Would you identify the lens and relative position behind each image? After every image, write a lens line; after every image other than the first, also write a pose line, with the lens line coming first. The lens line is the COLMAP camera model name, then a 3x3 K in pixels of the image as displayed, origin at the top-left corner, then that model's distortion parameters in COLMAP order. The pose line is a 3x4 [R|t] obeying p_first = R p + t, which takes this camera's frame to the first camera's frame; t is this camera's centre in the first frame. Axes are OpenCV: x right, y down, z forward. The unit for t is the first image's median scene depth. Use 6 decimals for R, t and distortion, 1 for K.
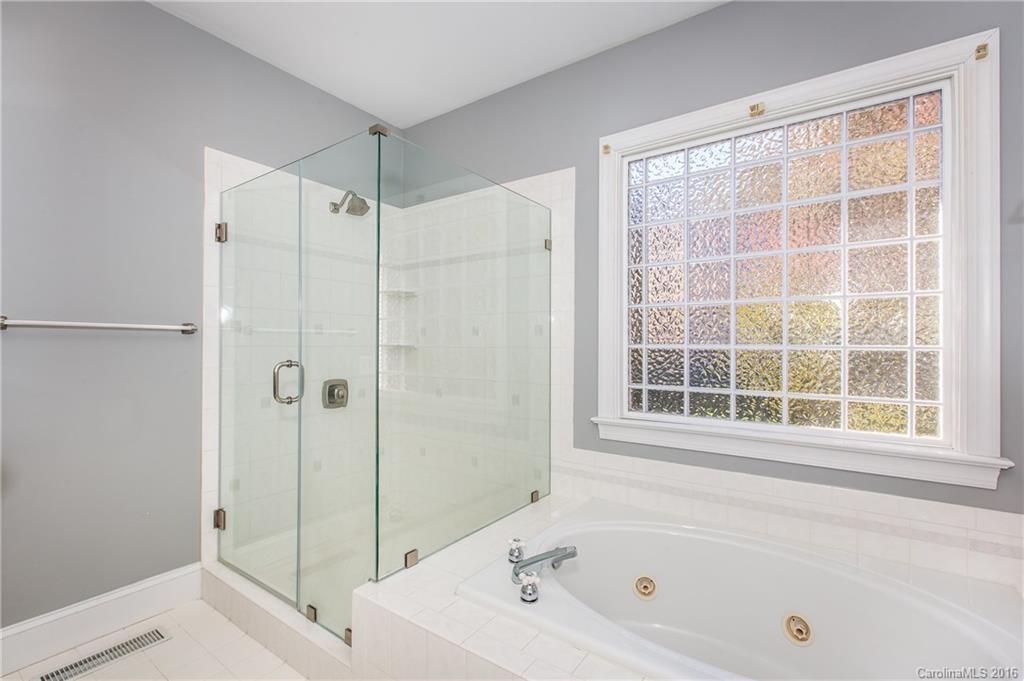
lens RADIAL K [[463.5, 0, 512.0], [0, 463.5, 340.5], [0, 0, 1]] dist [-0.001131, -0.000138]
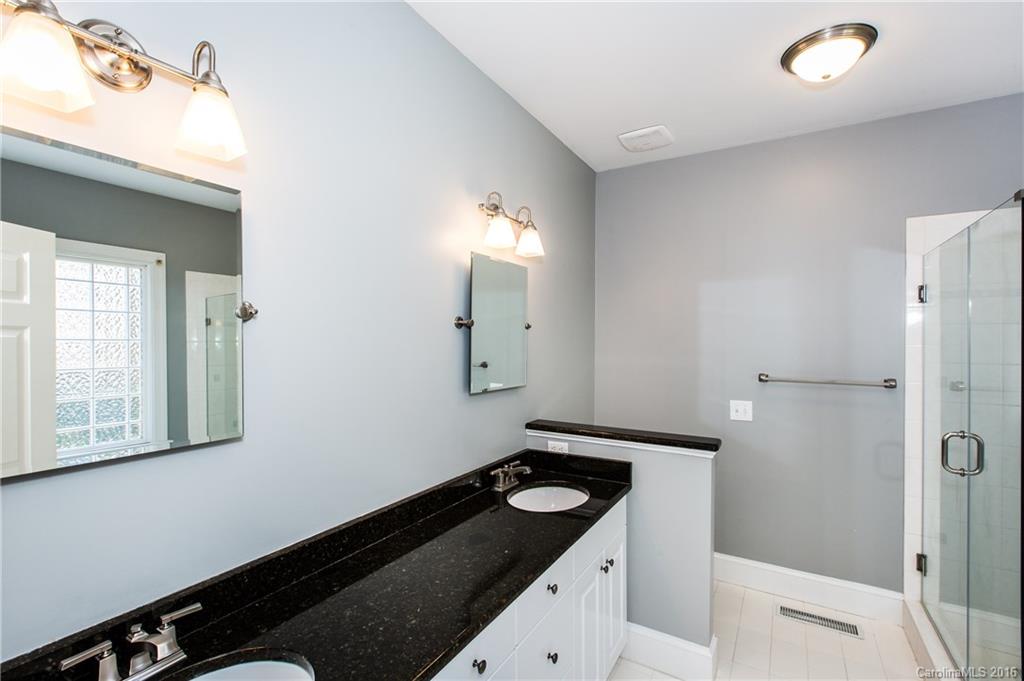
lens RADIAL K [[463.5, 0, 512.0], [0, 463.5, 340.5], [0, 0, 1]] dist [-0.001131, -0.000138]
pose [[0.089271, -0.004435, -0.995998, 0.346651], [0.000079, 0.999990, -0.004446, -0.122459], [0.996007, 0.000318, 0.089270, -0.030615]]
